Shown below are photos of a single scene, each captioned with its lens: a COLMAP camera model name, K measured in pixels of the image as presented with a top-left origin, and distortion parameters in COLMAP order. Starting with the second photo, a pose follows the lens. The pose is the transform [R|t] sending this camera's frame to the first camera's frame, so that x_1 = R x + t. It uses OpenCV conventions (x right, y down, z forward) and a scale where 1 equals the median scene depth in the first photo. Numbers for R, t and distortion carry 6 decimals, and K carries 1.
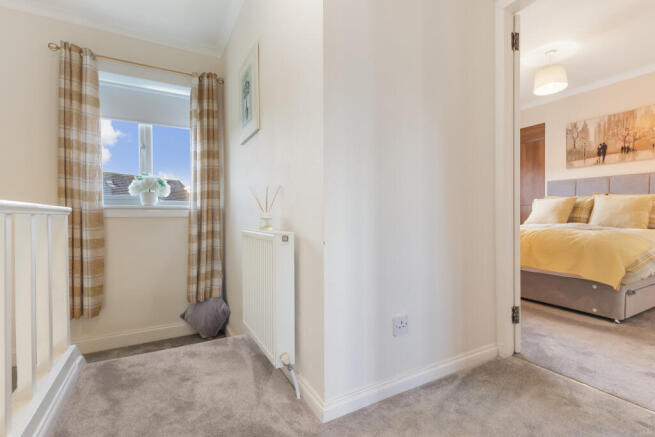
lens RADIAL K [[301.1, 0, 326.1], [0, 301.1, 218.3], [0, 0, 1]] dist [-0.000140, -0.000574]
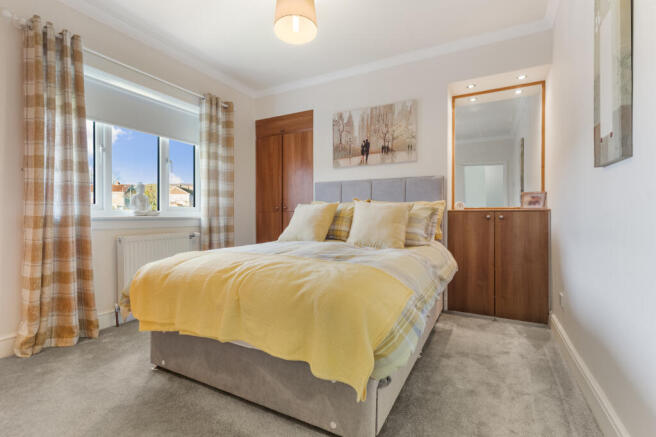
lens RADIAL K [[301.6, 0, 326.6], [0, 301.6, 218.3], [0, 0, 1]] dist [-0.000140, -0.000574]
pose [[0.841577, 0.000812, 0.540137, 0.384003], [0.002692, 0.999980, -0.005699, -0.027688], [-0.540131, 0.006250, 0.841558, 0.363256]]
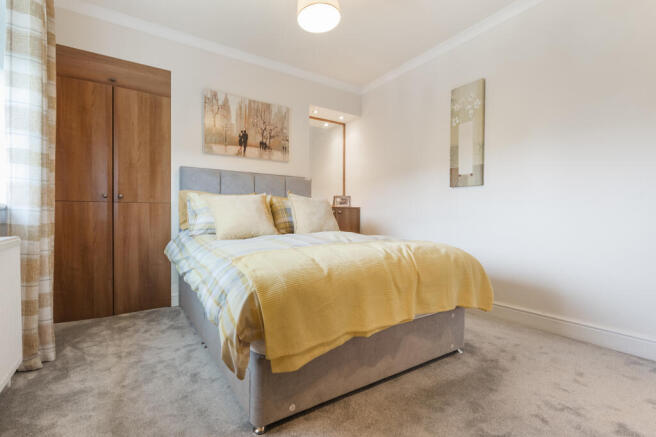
lens RADIAL K [[301.6, 0, 326.6], [0, 301.6, 218.3], [0, 0, 1]] dist [-0.000140, -0.000574]
pose [[-0.075817, -0.000754, 0.997121, 0.099260], [0.012069, 0.999926, 0.001674, -0.014367], [-0.997049, 0.012161, -0.075802, 0.868437]]
